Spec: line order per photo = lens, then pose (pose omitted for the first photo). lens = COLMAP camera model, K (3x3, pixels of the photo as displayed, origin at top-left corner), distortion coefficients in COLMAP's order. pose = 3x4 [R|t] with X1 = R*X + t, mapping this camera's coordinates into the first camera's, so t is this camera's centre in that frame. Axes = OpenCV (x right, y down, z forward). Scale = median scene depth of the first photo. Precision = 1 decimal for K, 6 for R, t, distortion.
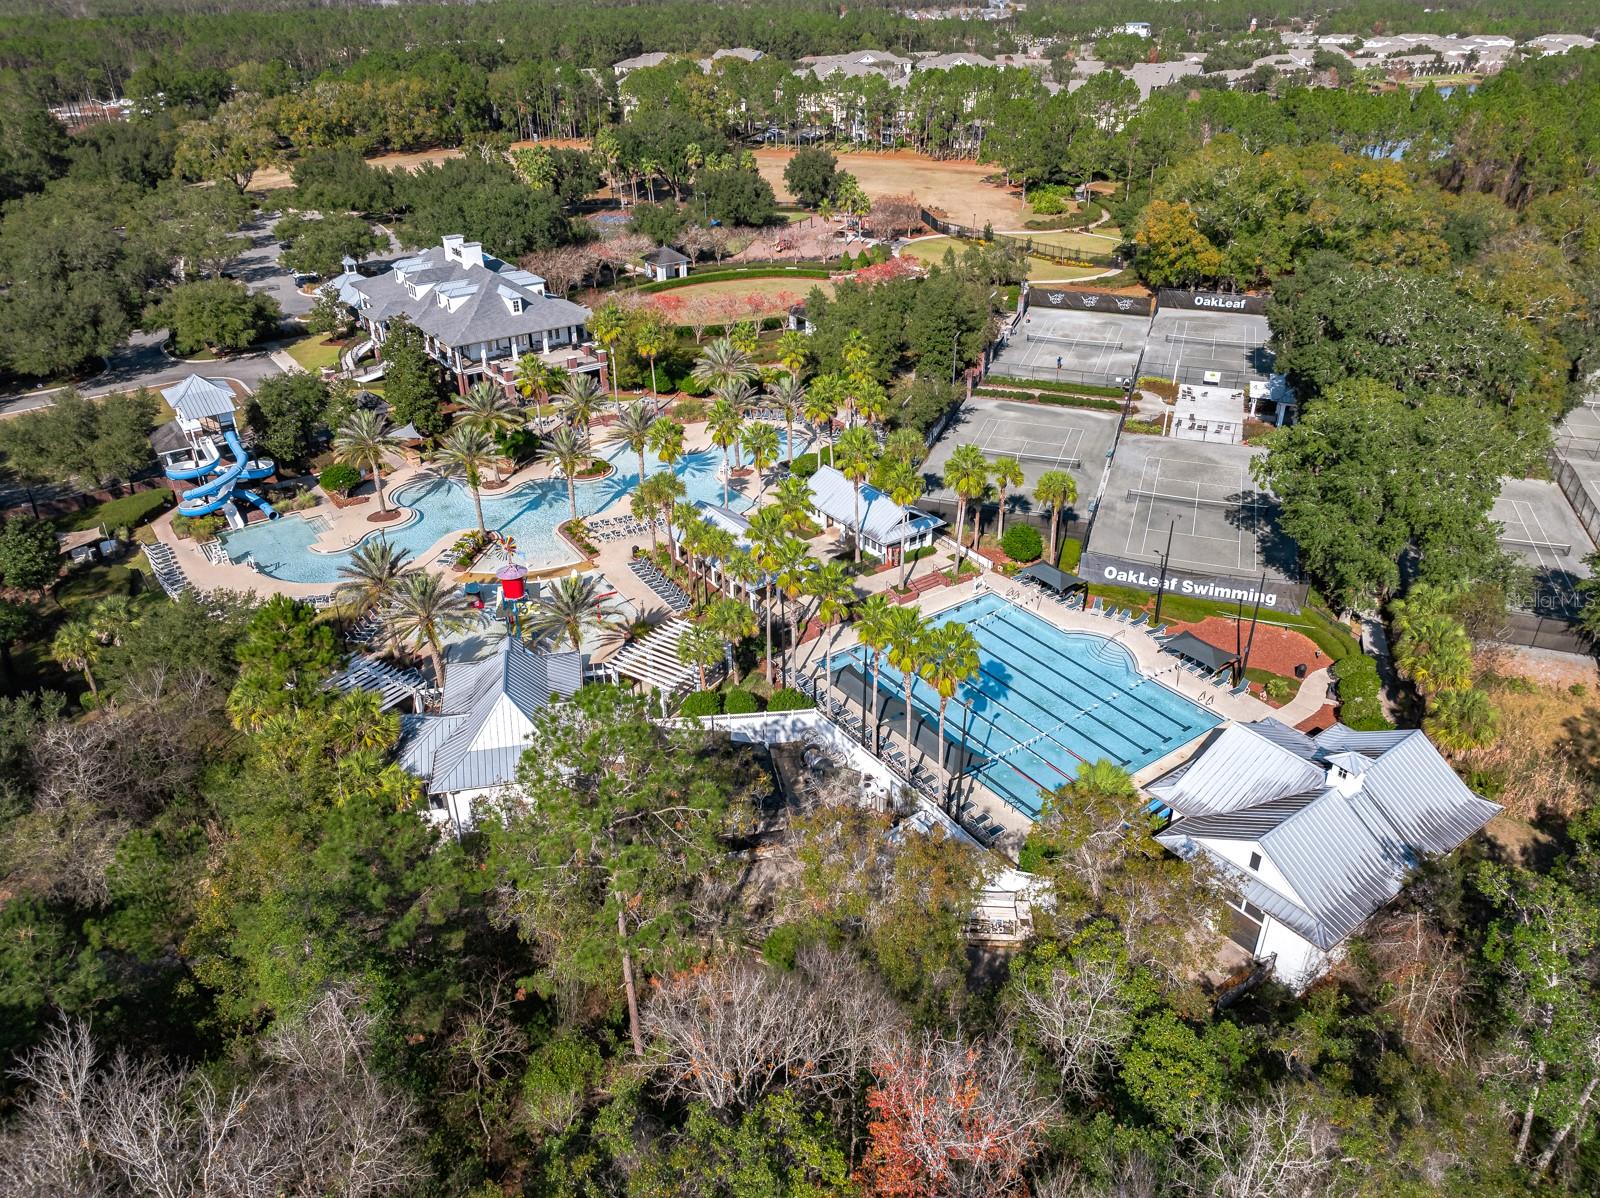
lens RADIAL K [[1122.2, 0, 804.3], [0, 1122.2, 600.0], [0, 0, 1]] dist [-0.029267, 0.015083]
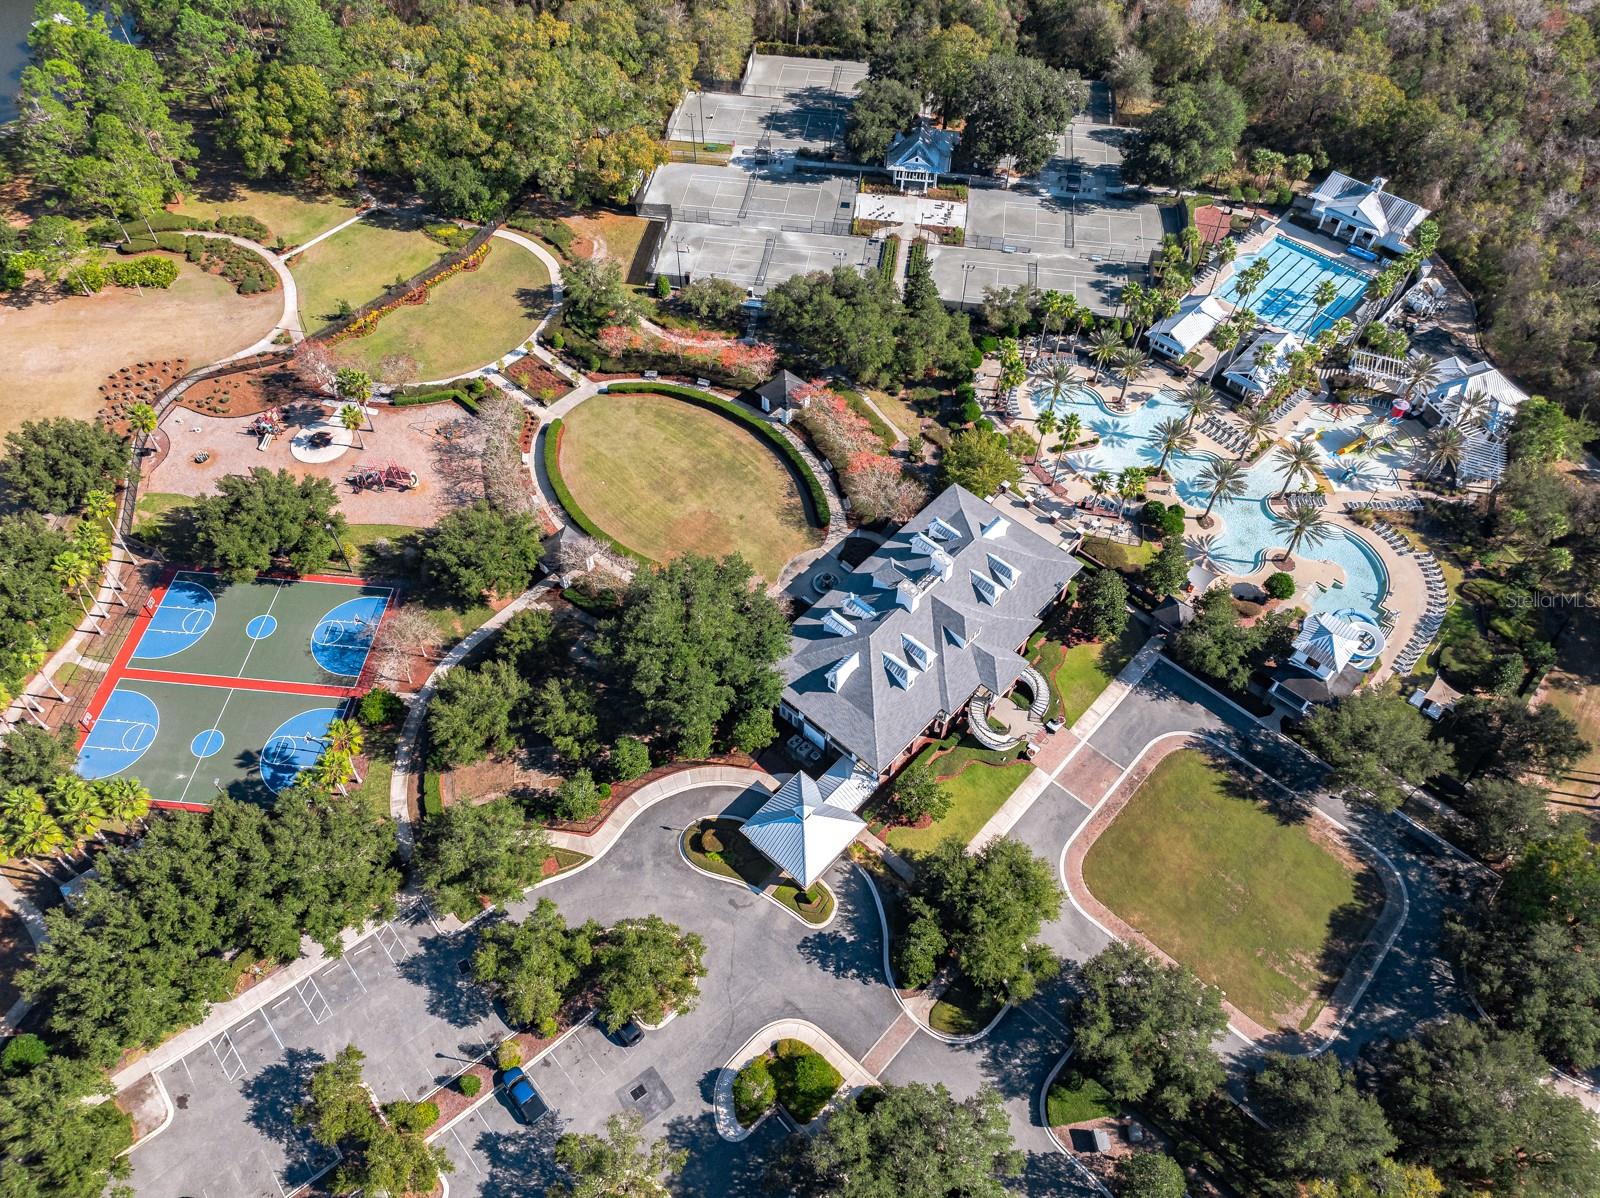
lens RADIAL K [[1122.2, 0, 806.8], [0, 1122.2, 597.3], [0, 0, 1]] dist [-0.029267, 0.015083]
pose [[-0.200996, -0.773091, 0.601607, -1.006093], [0.470828, 0.462311, 0.751392, -1.231895], [-0.859024, 0.434280, 0.271070, 1.029008]]
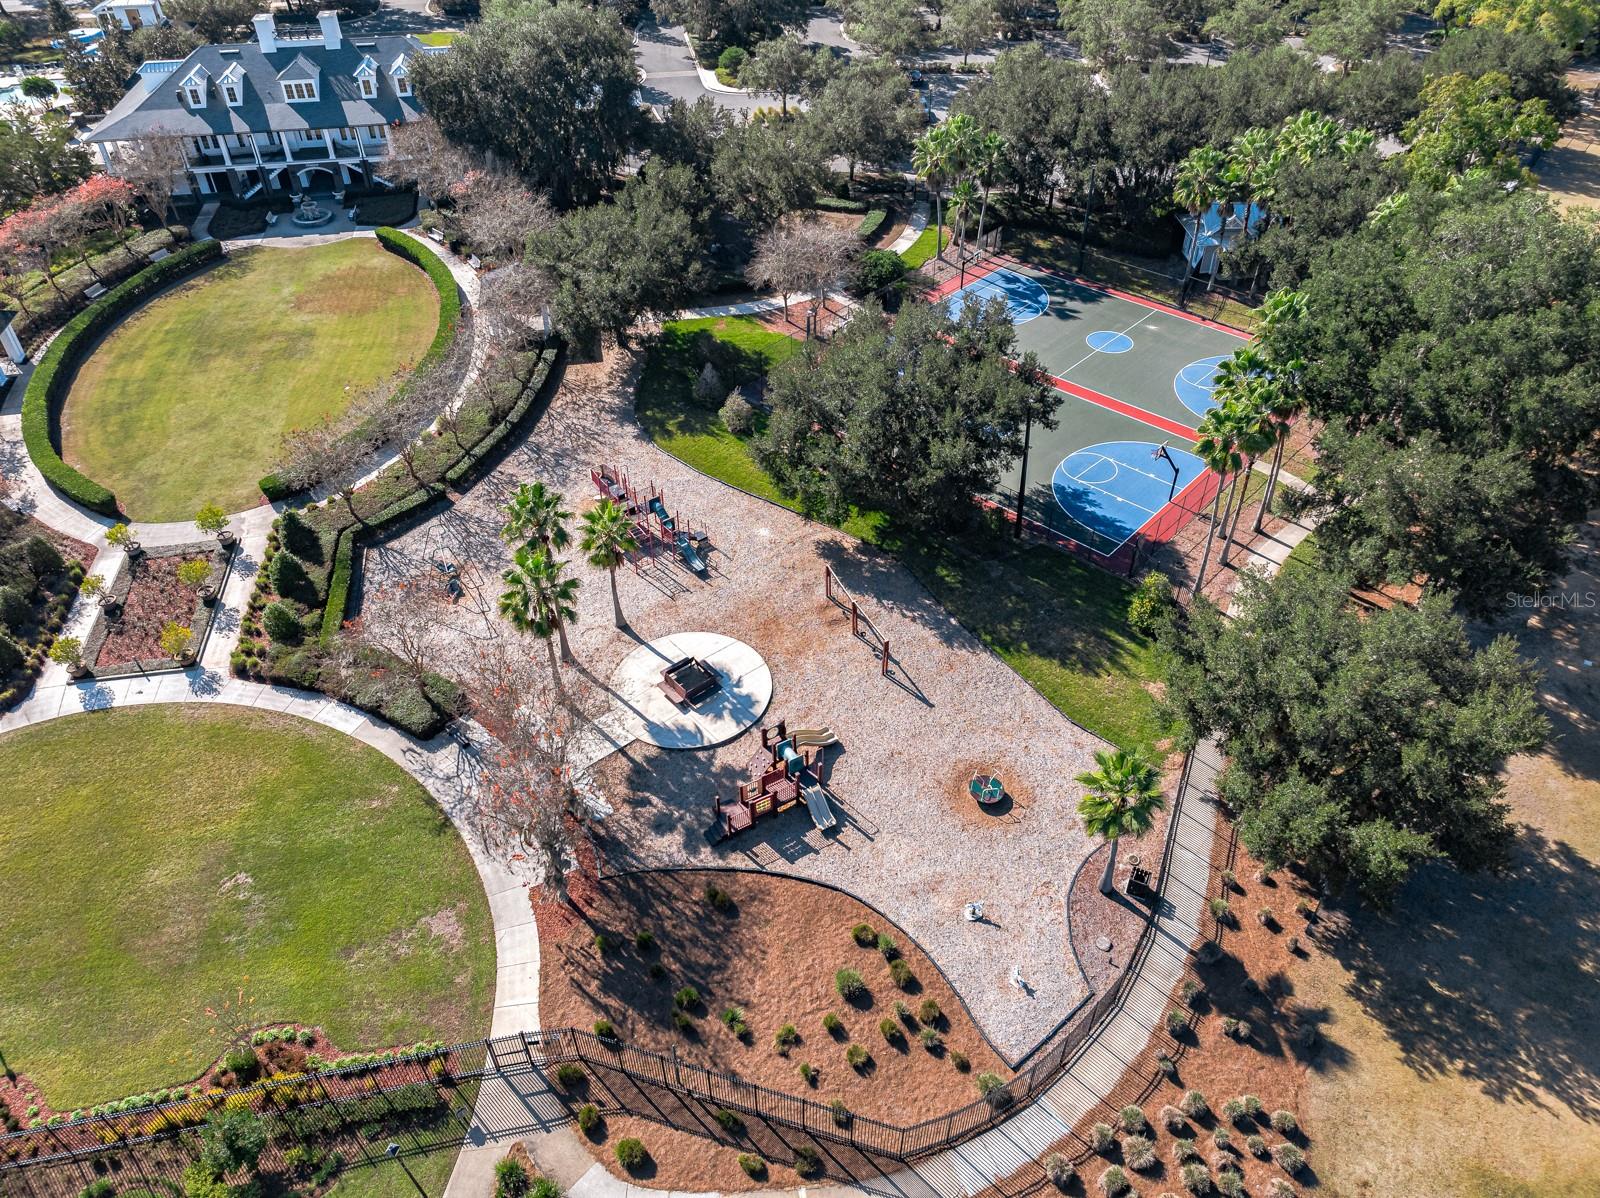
lens RADIAL K [[1122.2, 0, 812.1], [0, 1122.2, 598.3], [0, 0, 1]] dist [-0.029267, 0.015083]
pose [[-0.431979, 0.587211, -0.684527, 0.350765], [-0.440773, 0.524720, 0.728278, -0.992492], [0.786837, 0.616322, 0.032158, 1.810088]]
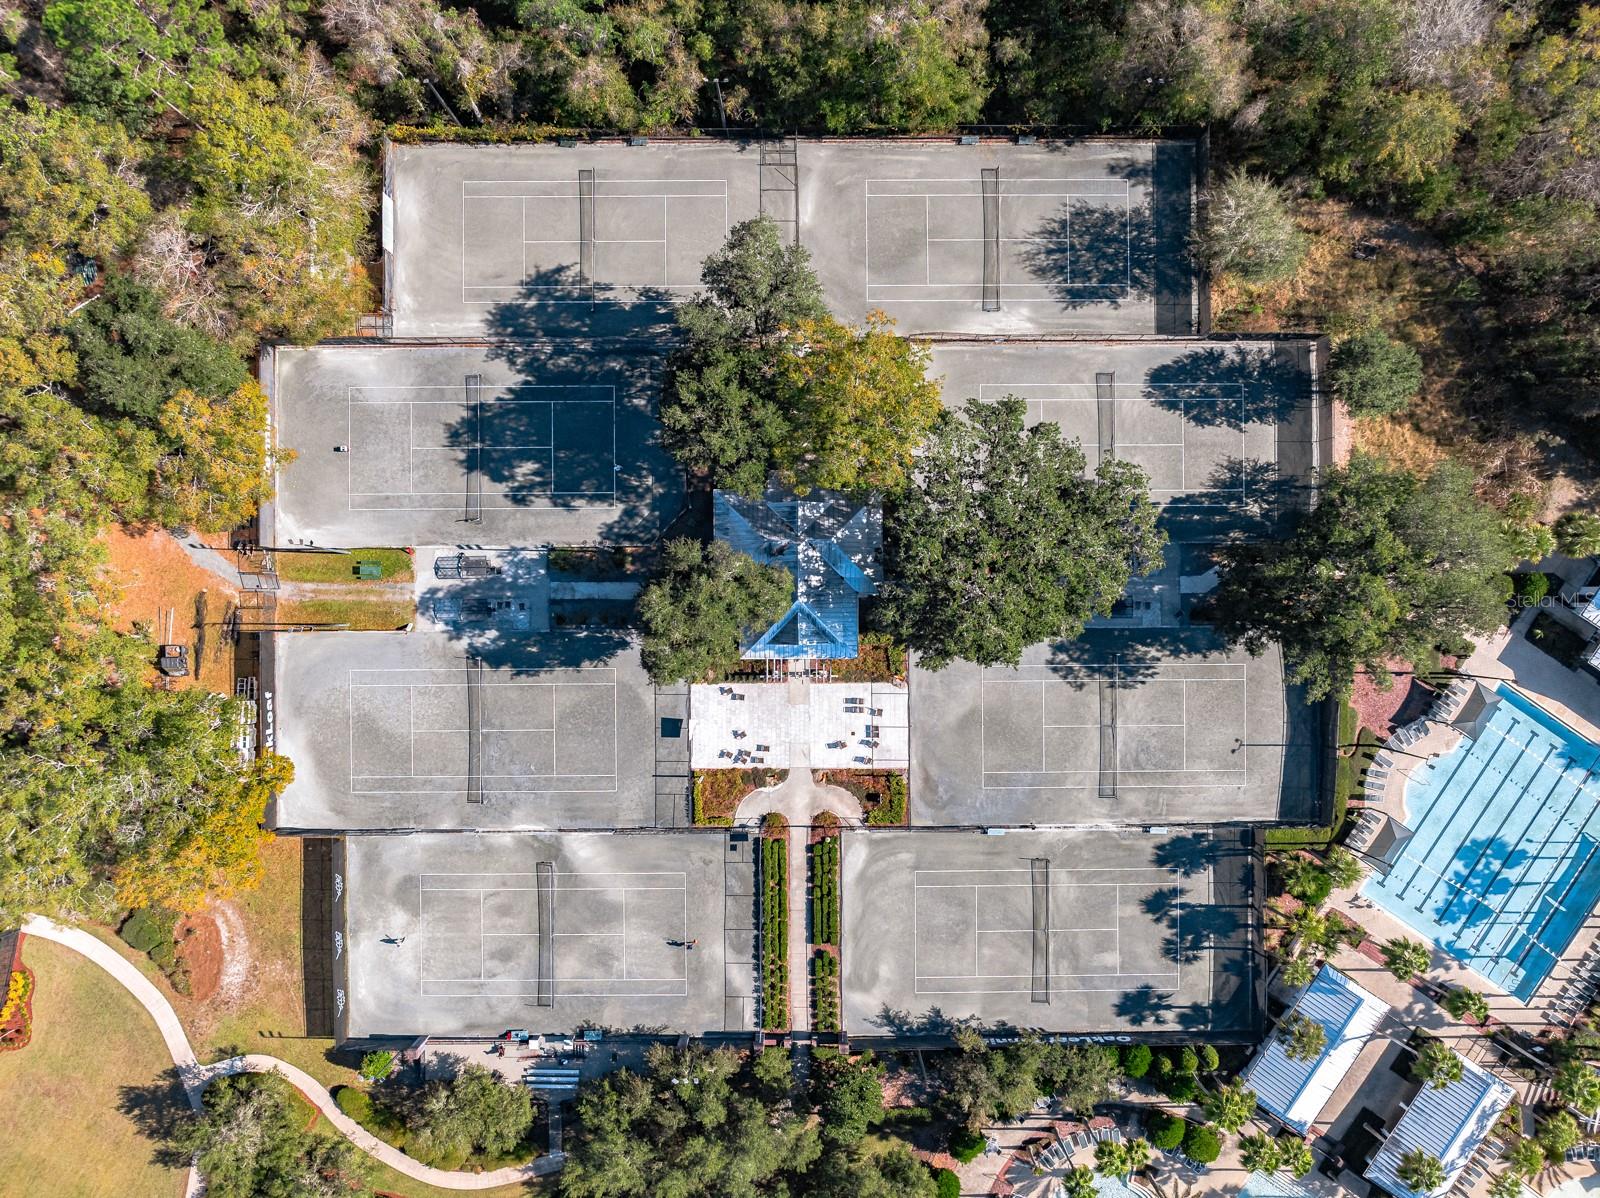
lens RADIAL K [[1122.2, 0, 814.5], [0, 1122.2, 608.7], [0, 0, 1]] dist [-0.029267, 0.015083]
pose [[-0.341268, -0.939966, 0.000376, 0.475539], [0.455260, -0.164938, 0.874948, -0.901200], [-0.822359, 0.298763, 0.484217, 0.652683]]
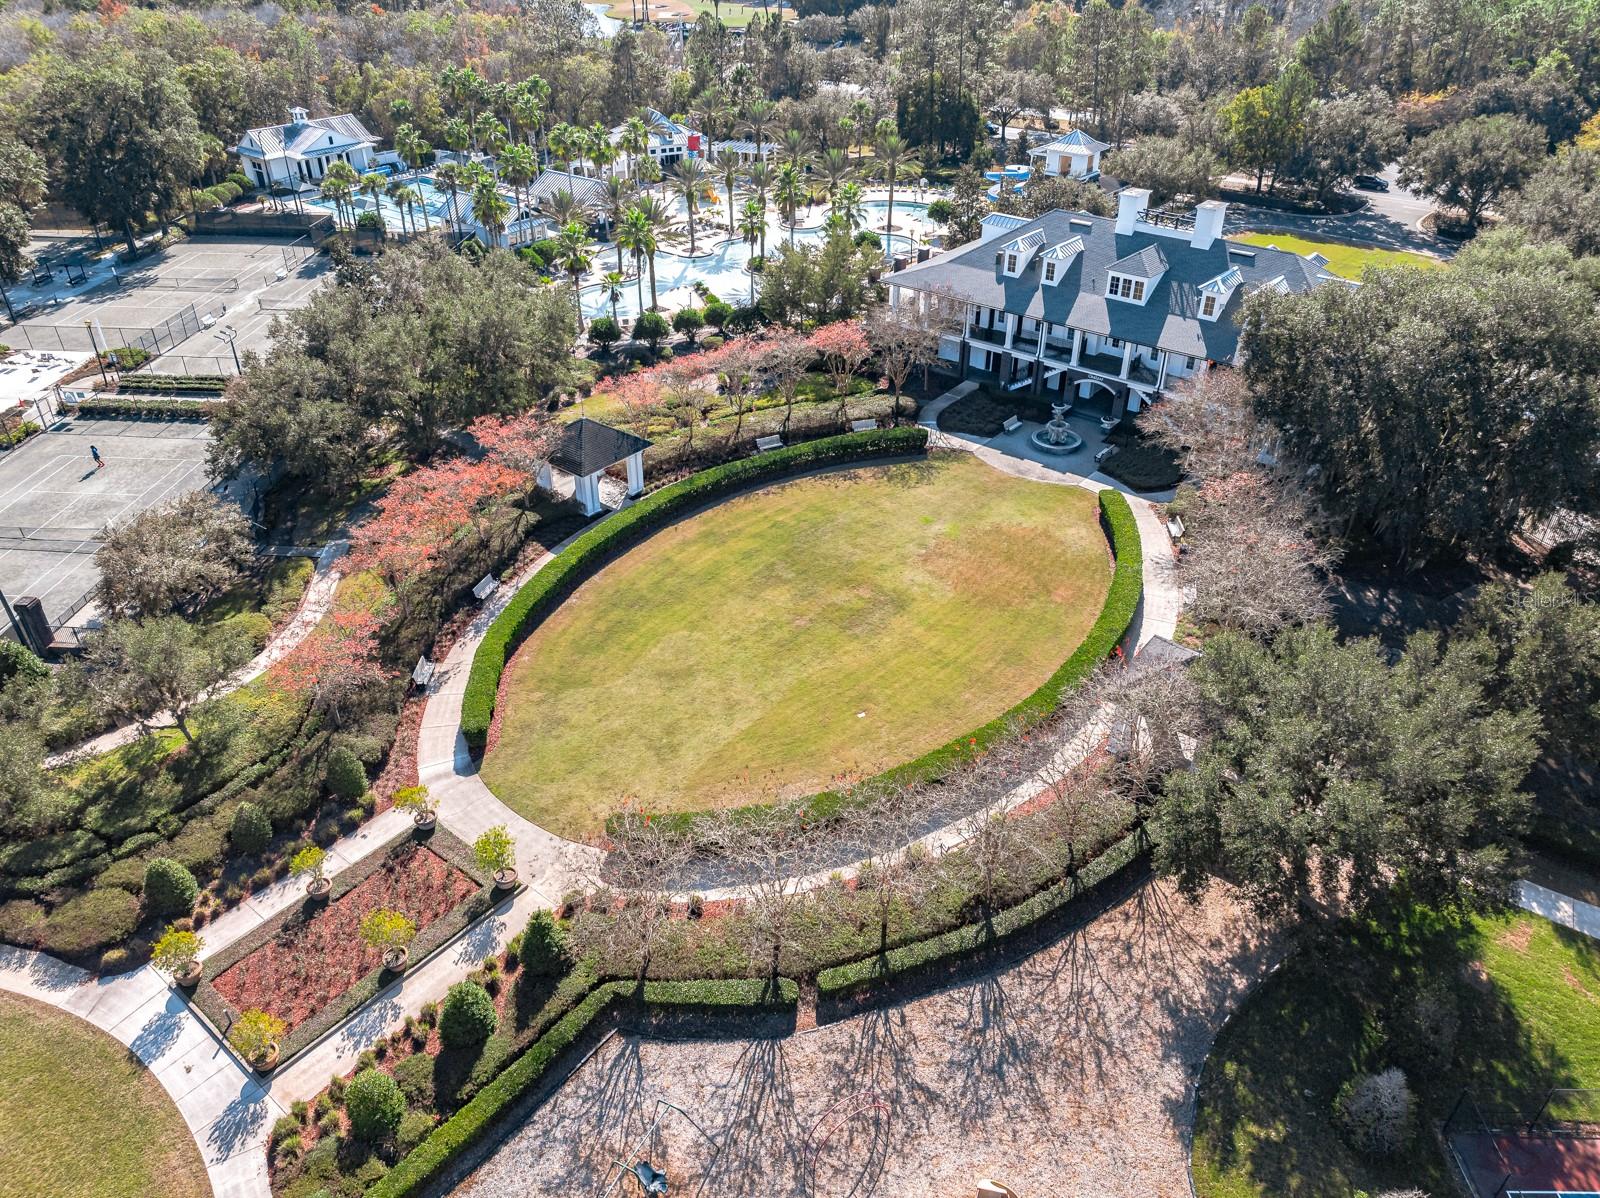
lens RADIAL K [[1122.2, 0, 804.5], [0, 1122.2, 594.6], [0, 0, 1]] dist [-0.029267, 0.015083]
pose [[-0.964905, 0.144025, -0.219580, 0.042222], [-0.127078, 0.475653, 0.870405, -0.853834], [0.229804, 0.867762, -0.440658, 1.680909]]
